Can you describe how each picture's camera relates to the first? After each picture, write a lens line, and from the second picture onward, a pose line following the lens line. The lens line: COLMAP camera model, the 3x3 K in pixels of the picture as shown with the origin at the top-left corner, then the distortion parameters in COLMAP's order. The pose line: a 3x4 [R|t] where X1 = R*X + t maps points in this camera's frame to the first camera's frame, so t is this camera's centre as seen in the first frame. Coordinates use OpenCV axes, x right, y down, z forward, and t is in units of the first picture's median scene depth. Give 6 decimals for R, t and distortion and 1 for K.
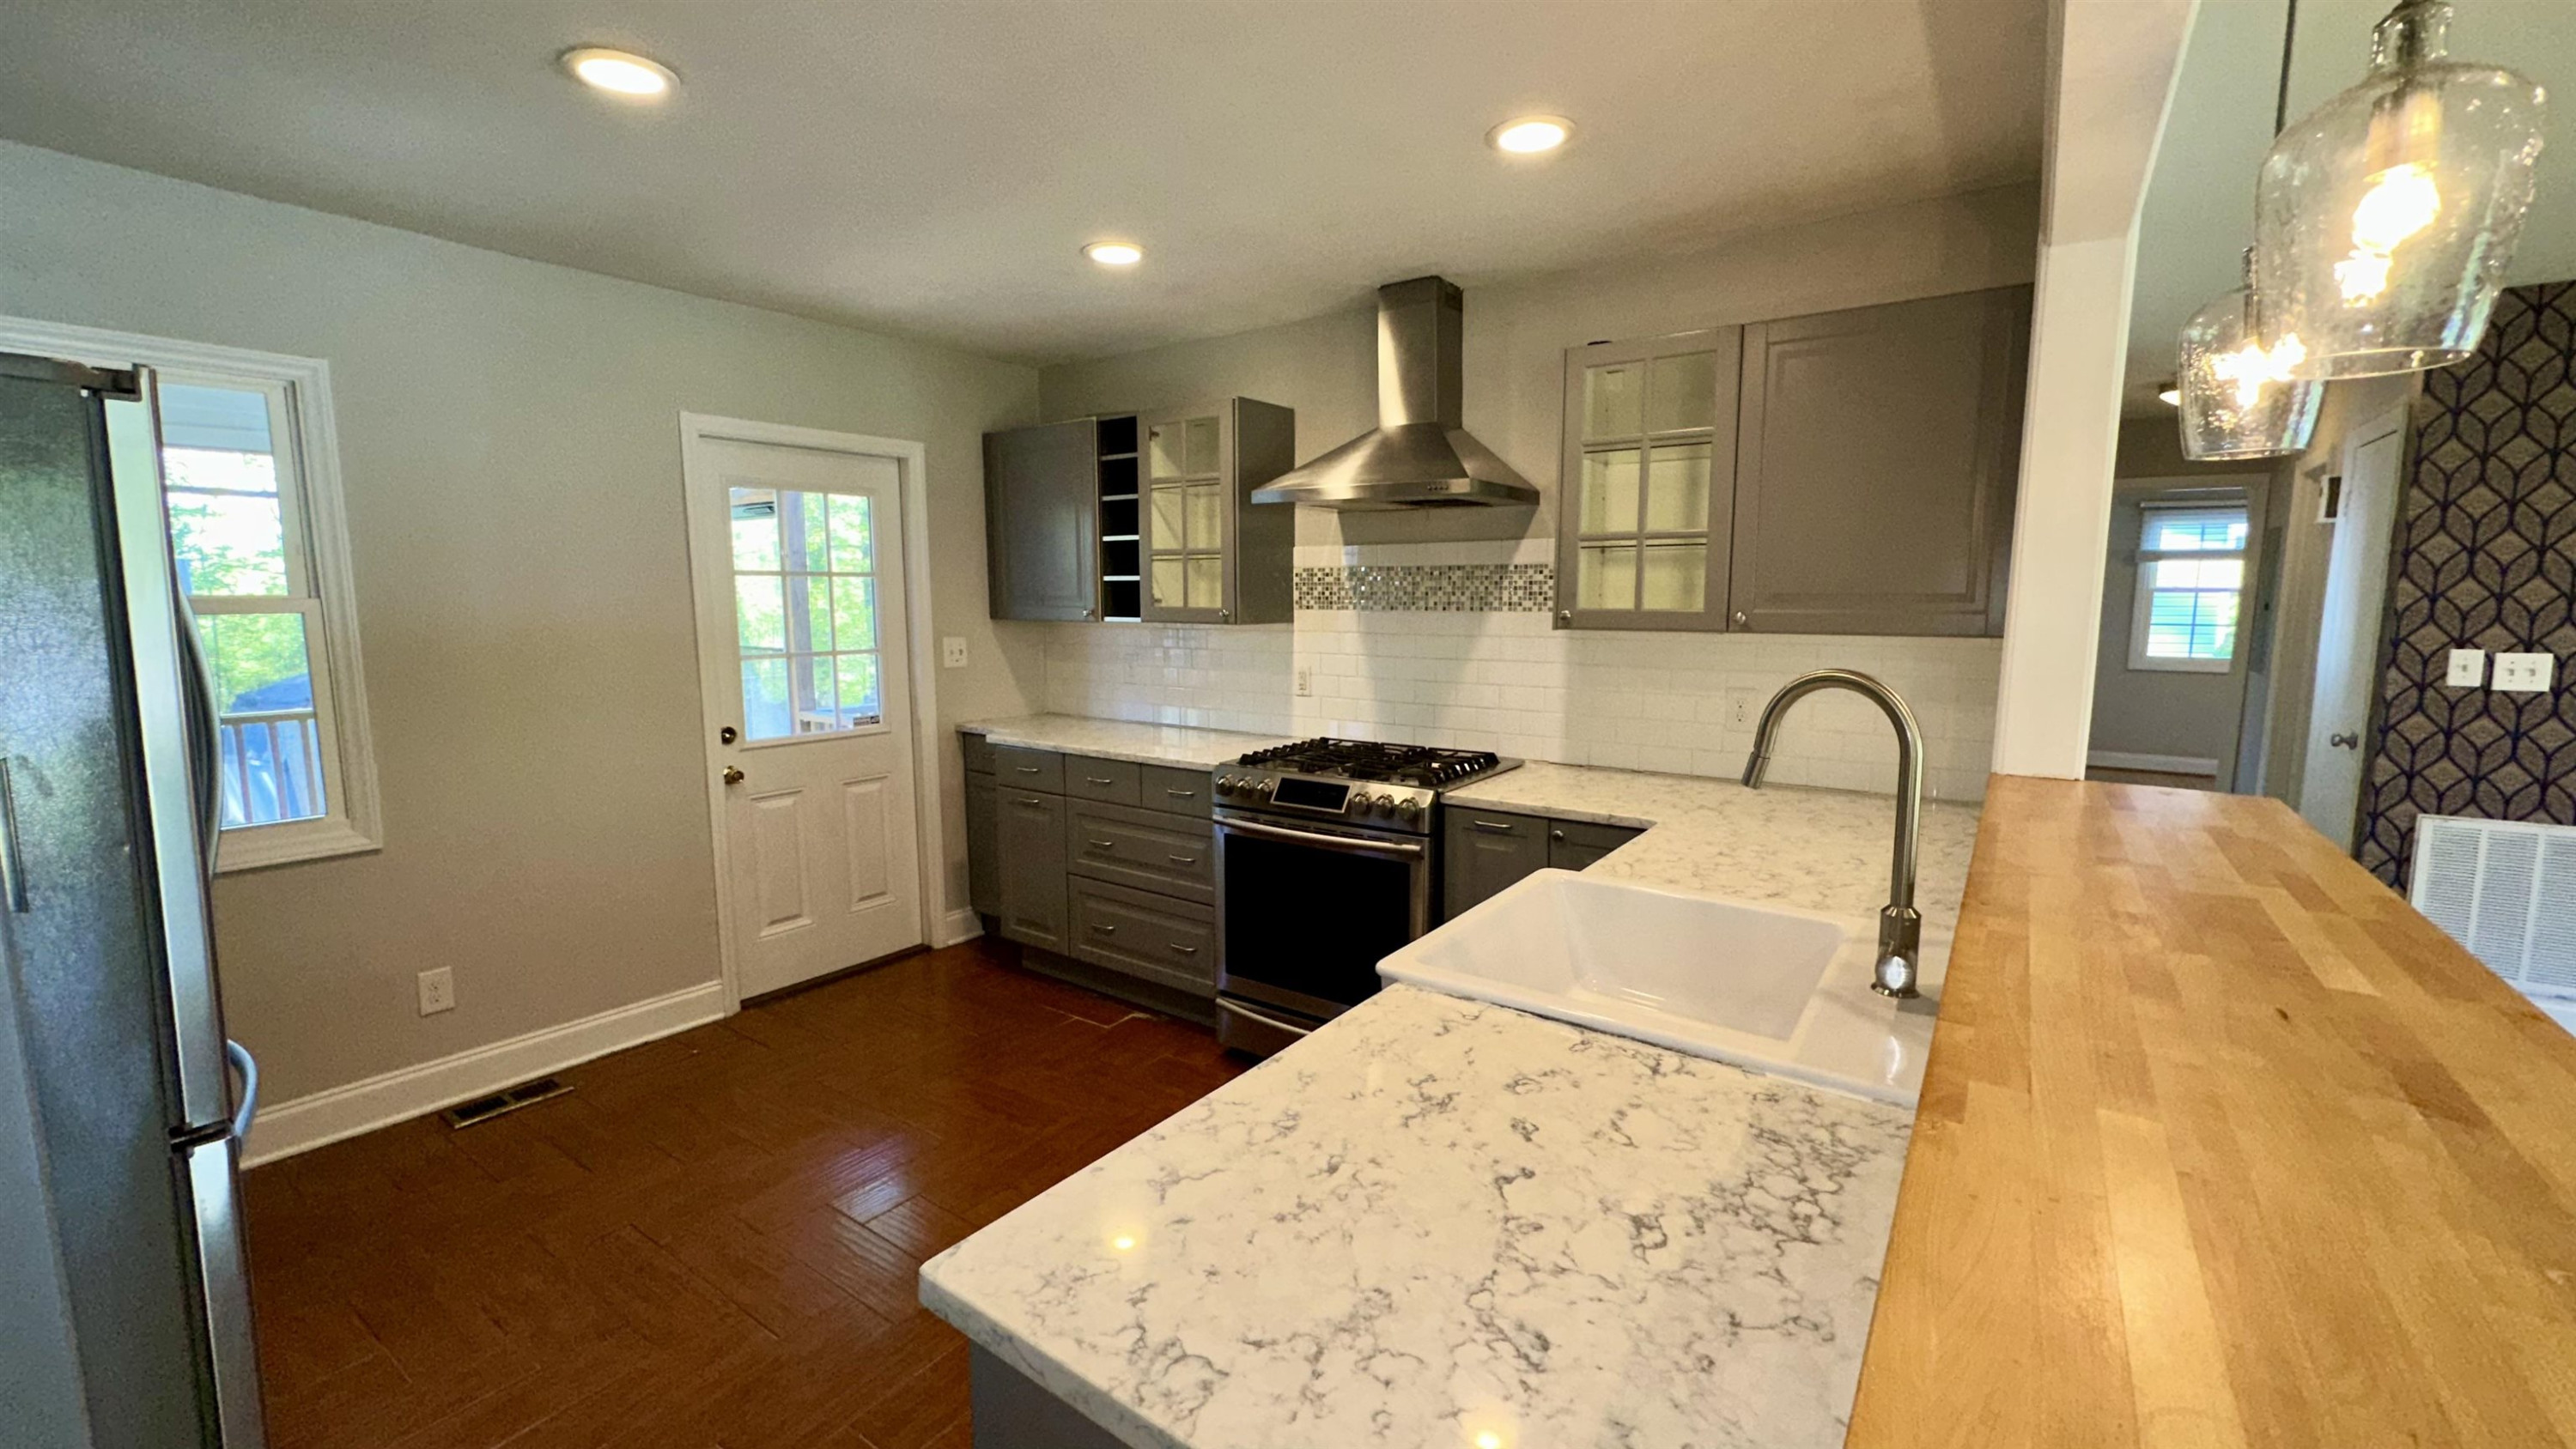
lens RADIAL K [[1023.7, 0, 1285.4], [0, 1023.7, 720.5], [0, 0, 1]] dist [-0.005983, 0.000745]
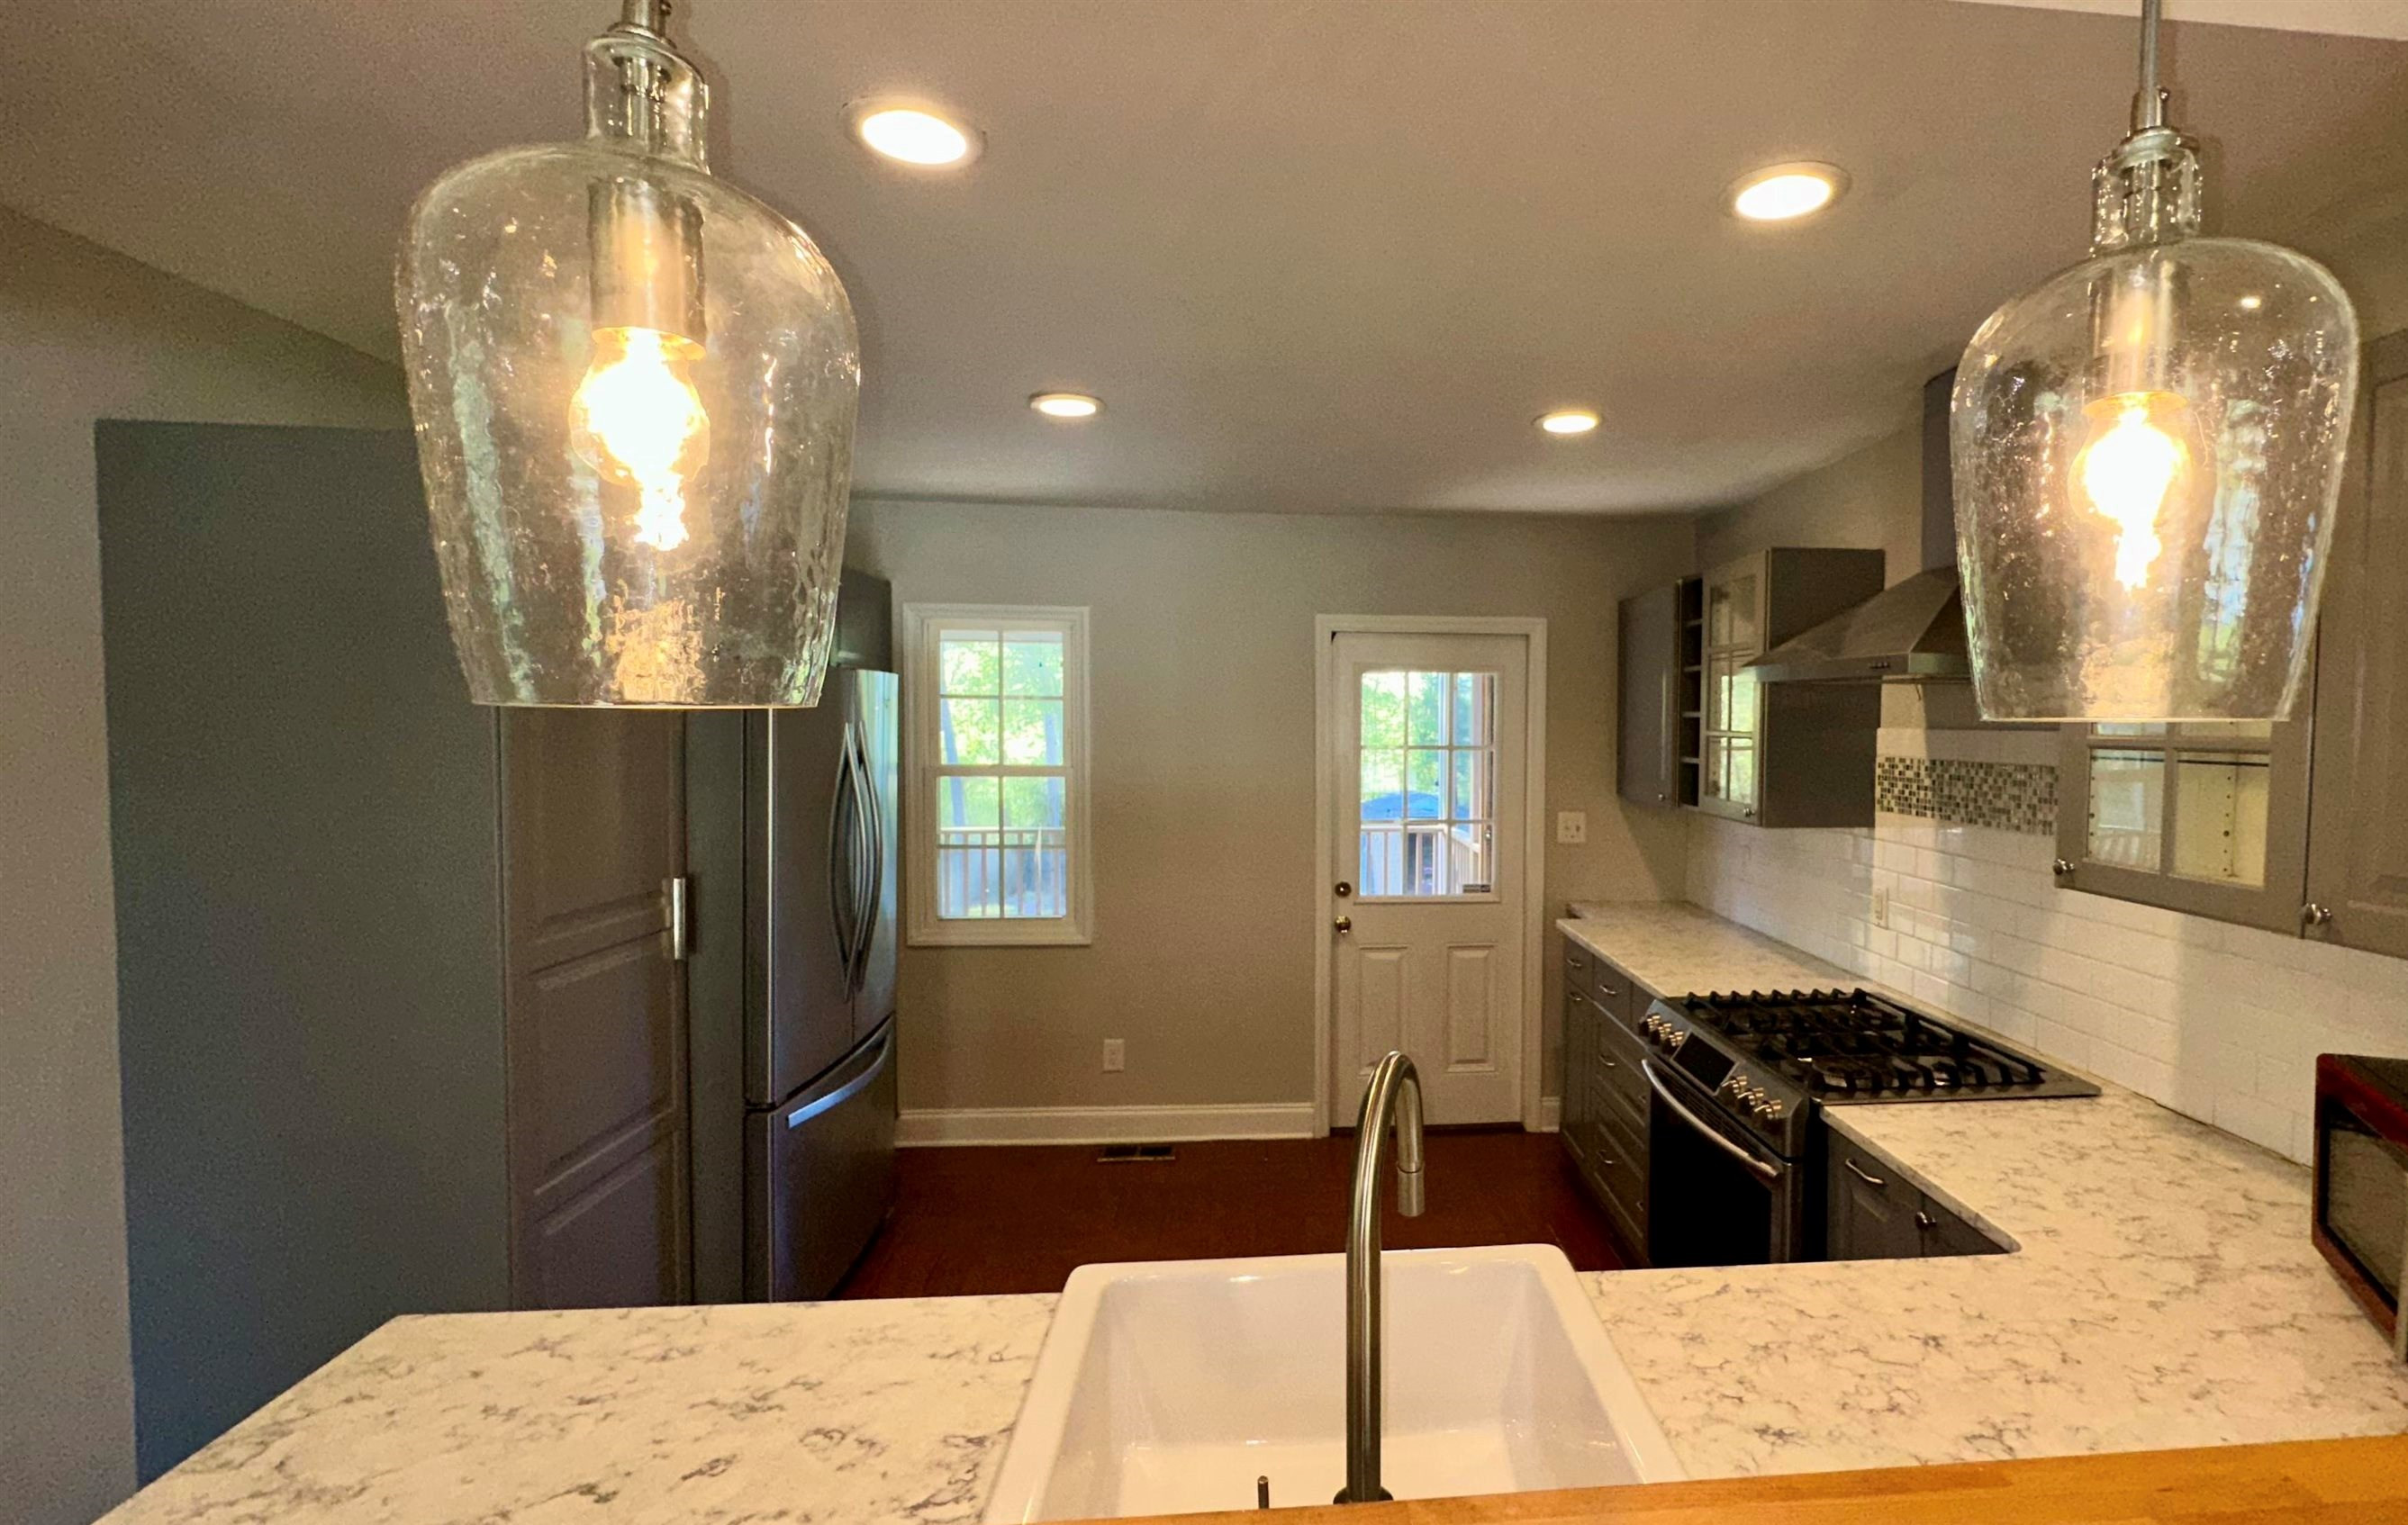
lens RADIAL K [[1100.0, 0, 1386.3], [0, 1100.0, 775.2], [0, 0, 1]] dist [-0.007451, 0.001146]
pose [[0.670899, 0.042352, -0.740338, 0.389159], [-0.100512, 0.994348, -0.034201, -0.075244], [0.734705, 0.097358, 0.671364, 0.202994]]
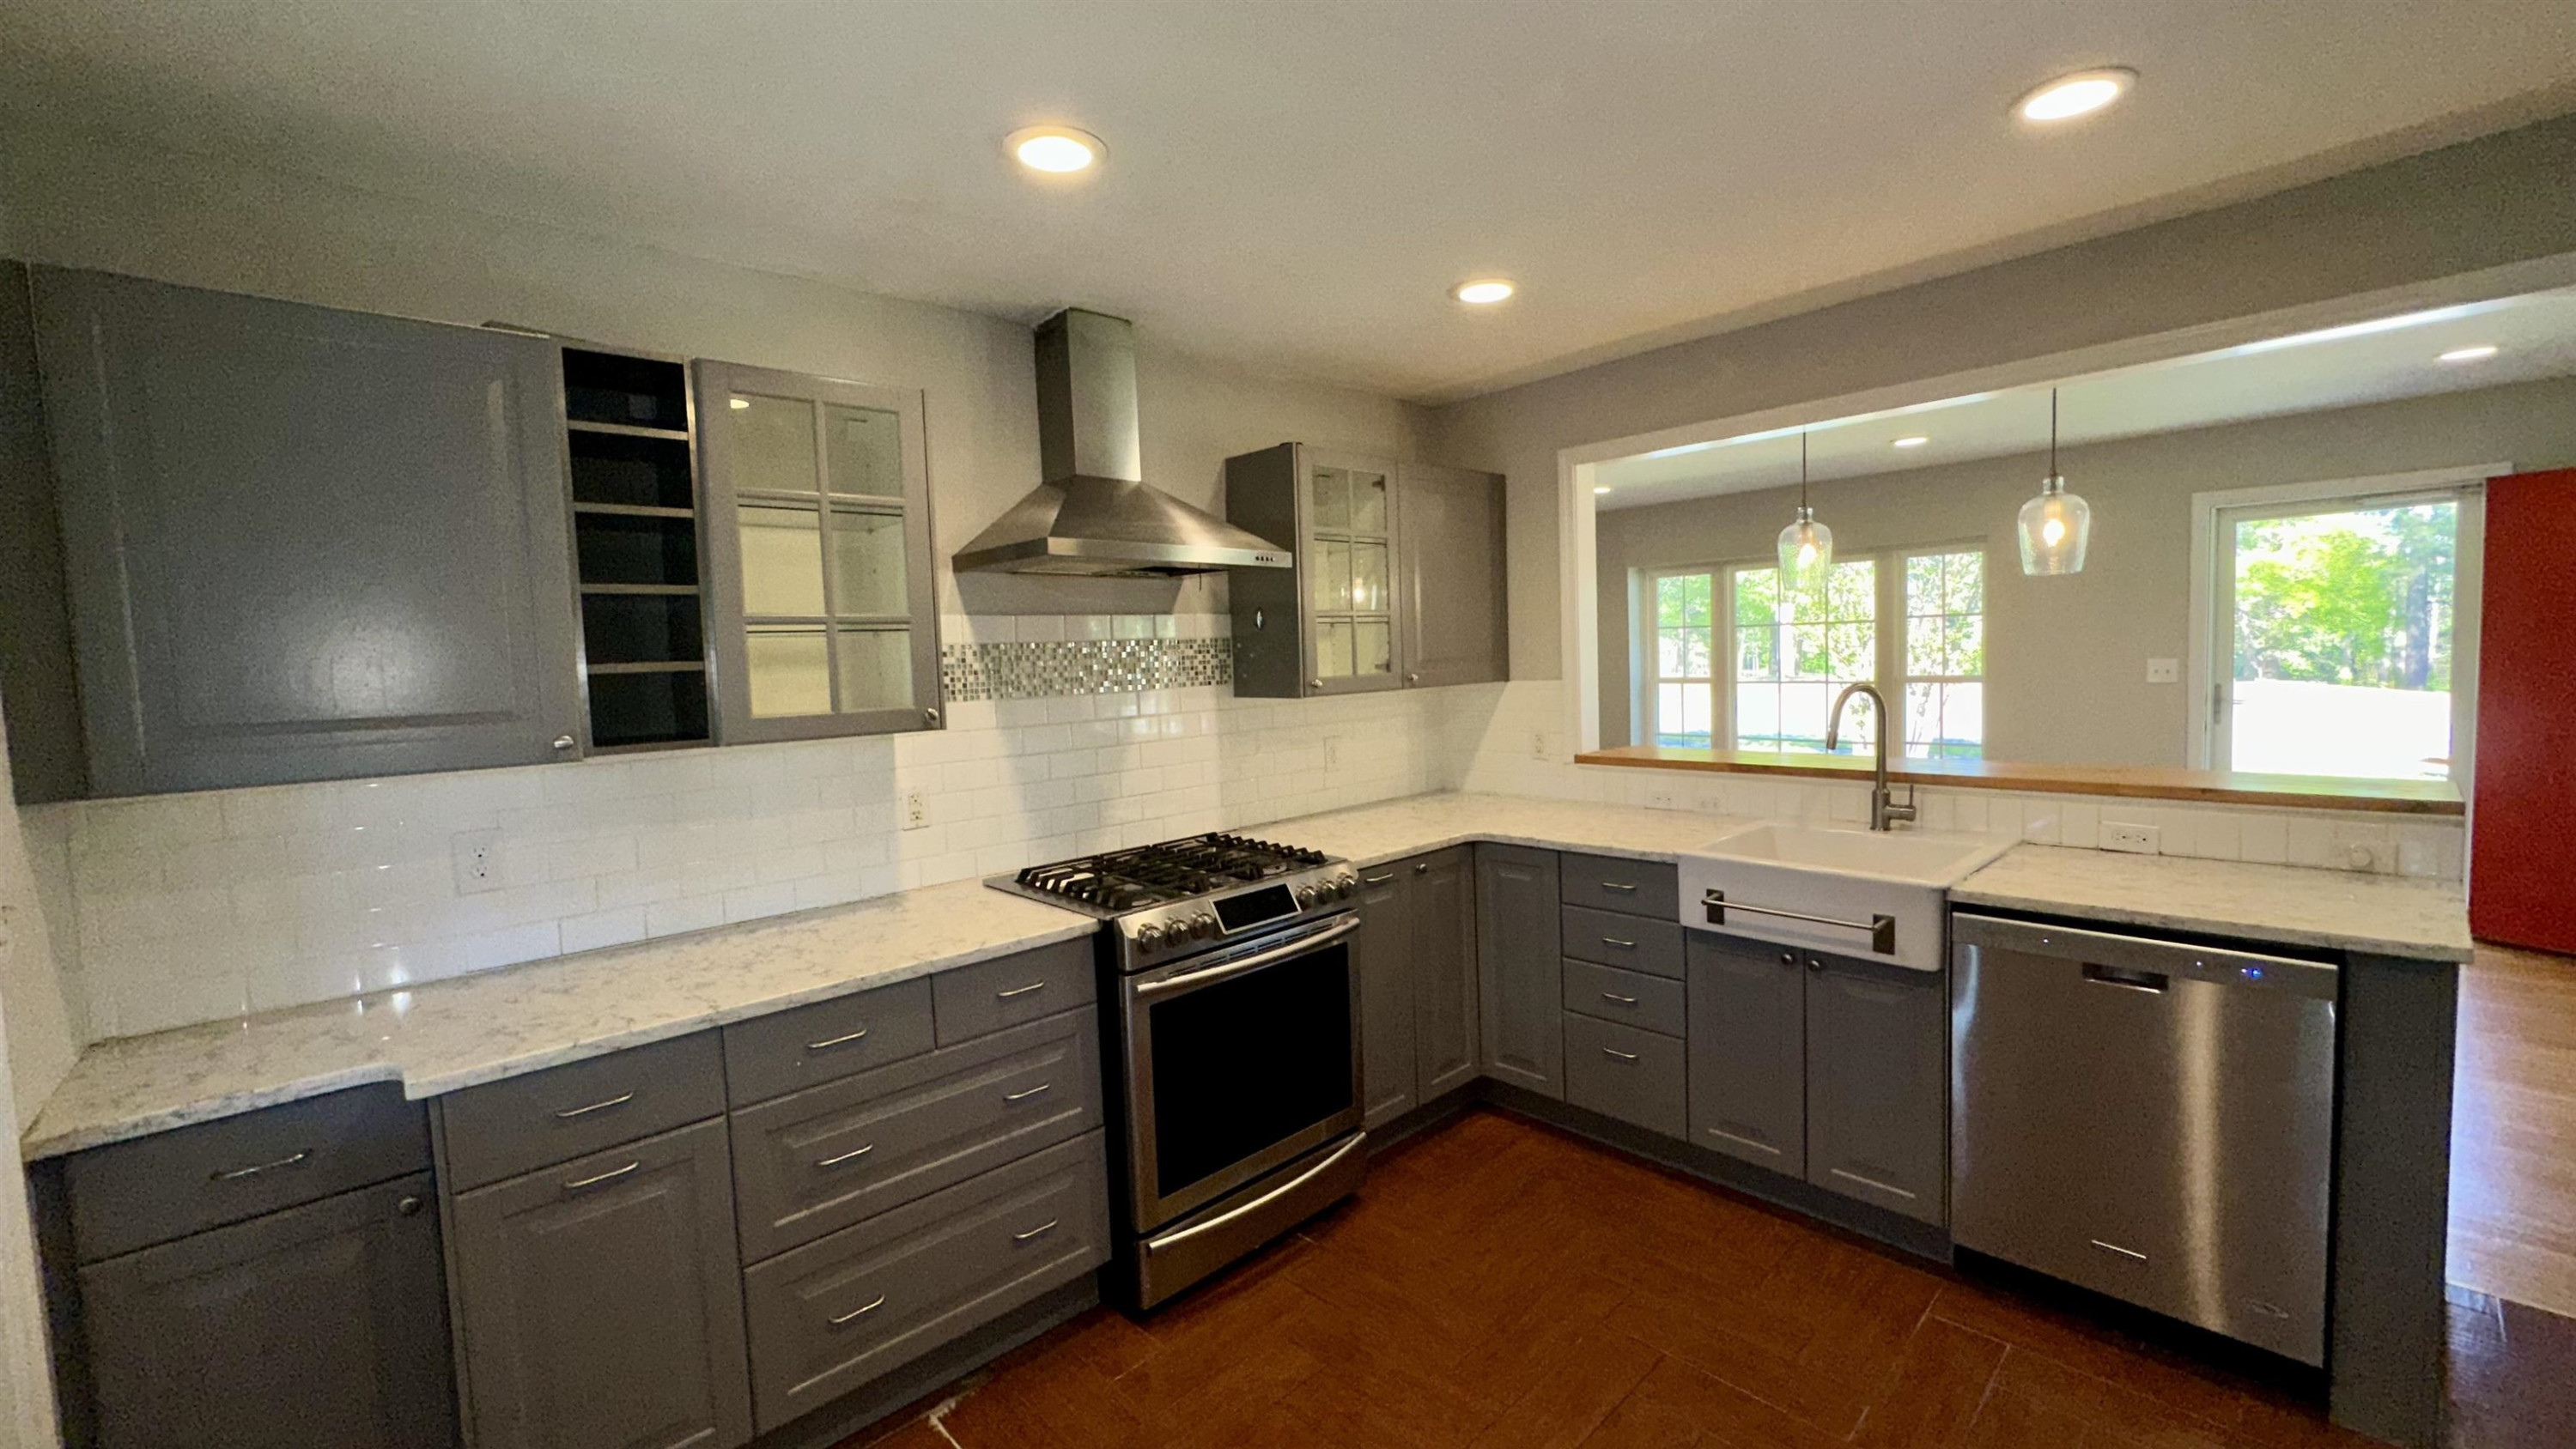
lens RADIAL K [[1023.7, 0, 1283.5], [0, 1023.7, 723.0], [0, 0, 1]] dist [-0.005983, 0.000745]
pose [[0.201751, -0.075690, 0.976508, -0.648511], [0.157928, 0.986477, 0.043834, -0.091870], [-0.966620, 0.145375, 0.210976, 0.646289]]
